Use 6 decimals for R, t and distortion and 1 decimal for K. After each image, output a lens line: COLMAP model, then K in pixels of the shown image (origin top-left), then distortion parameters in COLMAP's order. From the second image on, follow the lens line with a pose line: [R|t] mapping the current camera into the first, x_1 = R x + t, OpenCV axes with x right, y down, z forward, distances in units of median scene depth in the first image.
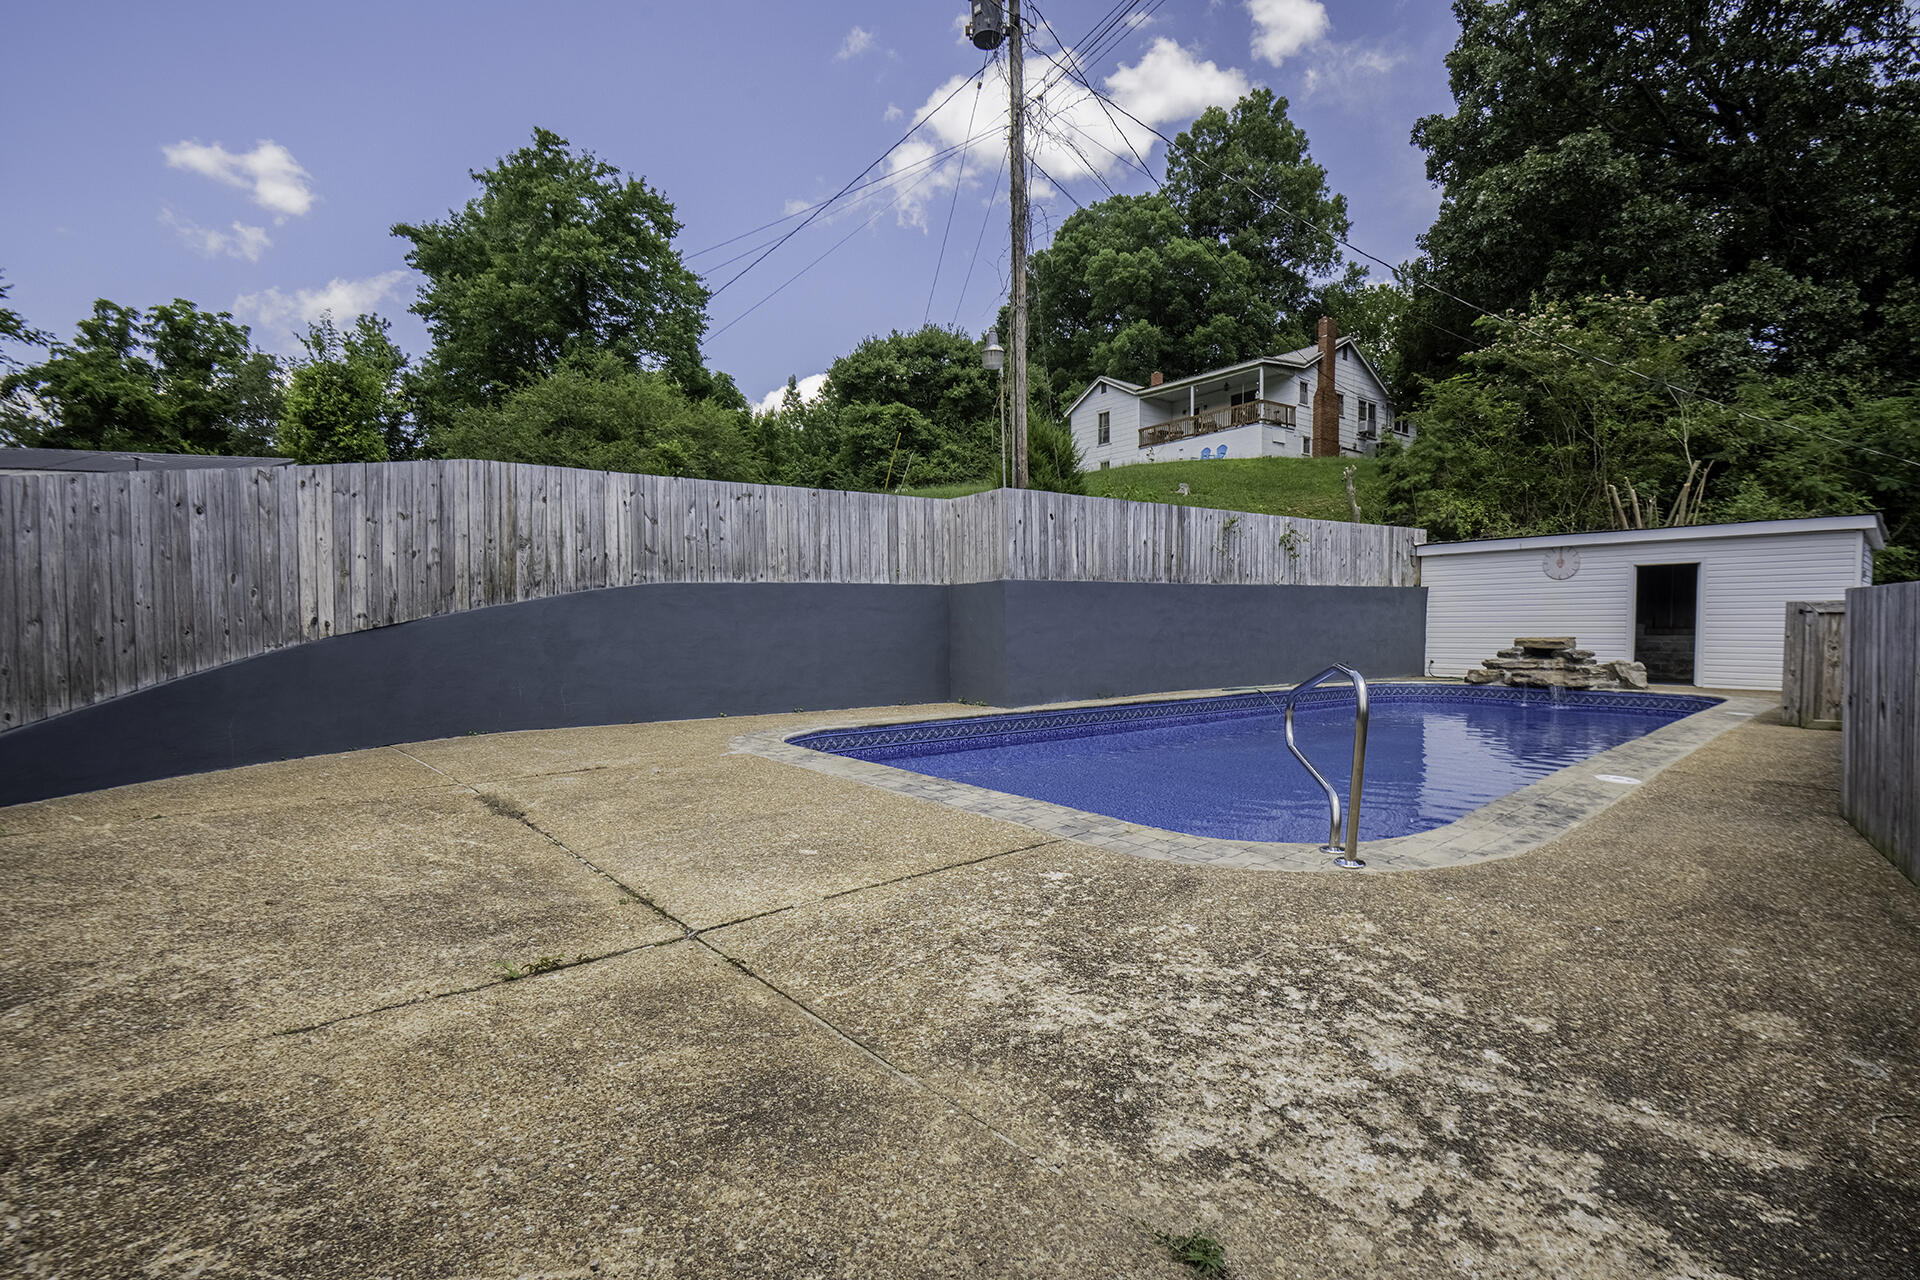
lens RADIAL K [[876.2, 0, 985.7], [0, 876.2, 672.3], [0, 0, 1]] dist [-0.011014, -0.008320]
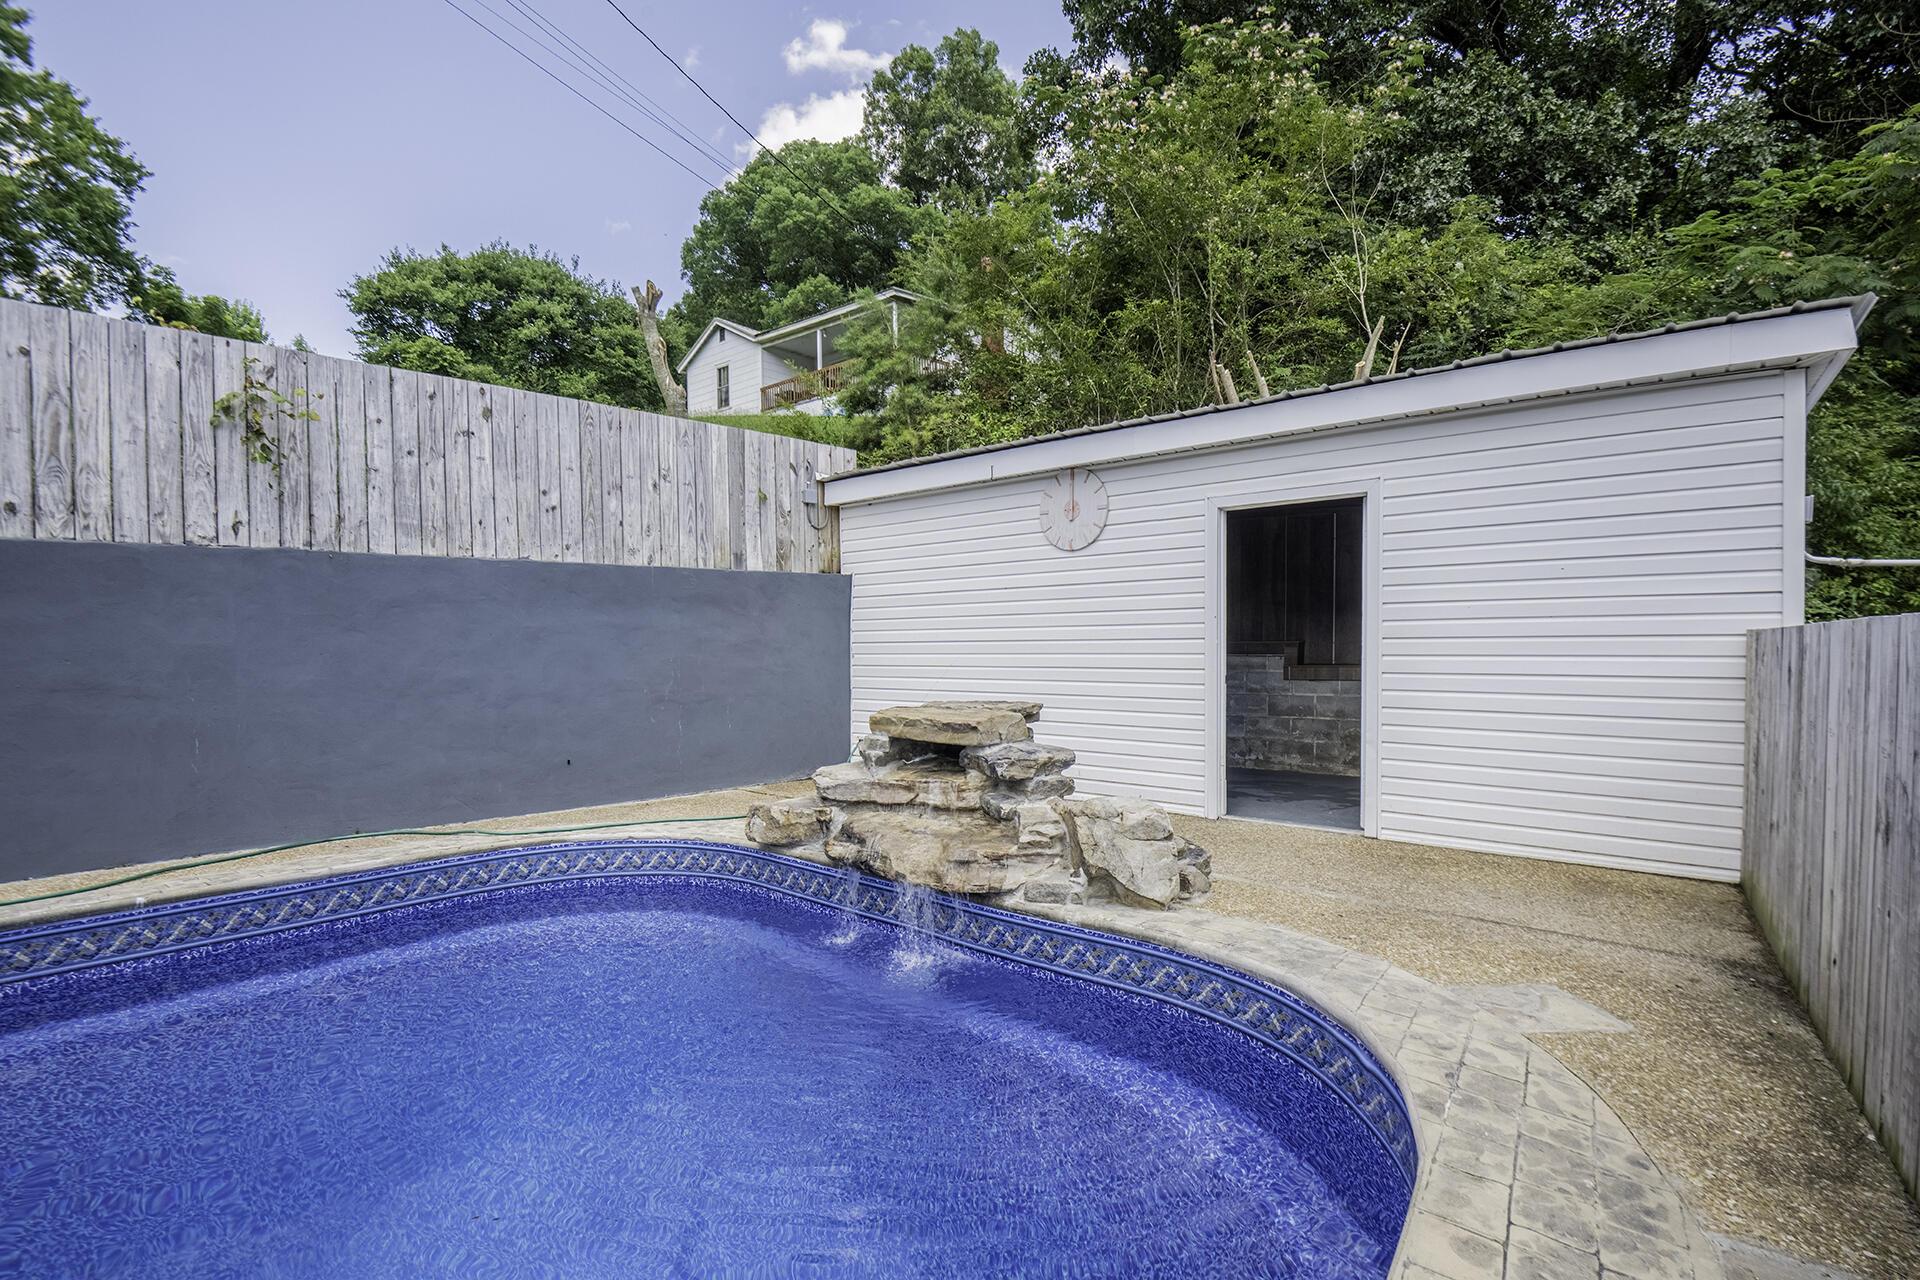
lens RADIAL K [[870.8, 0, 990.7], [0, 870.8, 667.3], [0, 0, 1]] dist [-0.033789, 0.000370]
pose [[0.977581, -0.004162, 0.210517, 0.217834], [0.010020, 0.999592, -0.026766, -0.016993], [-0.210320, 0.028276, 0.977224, 0.249685]]
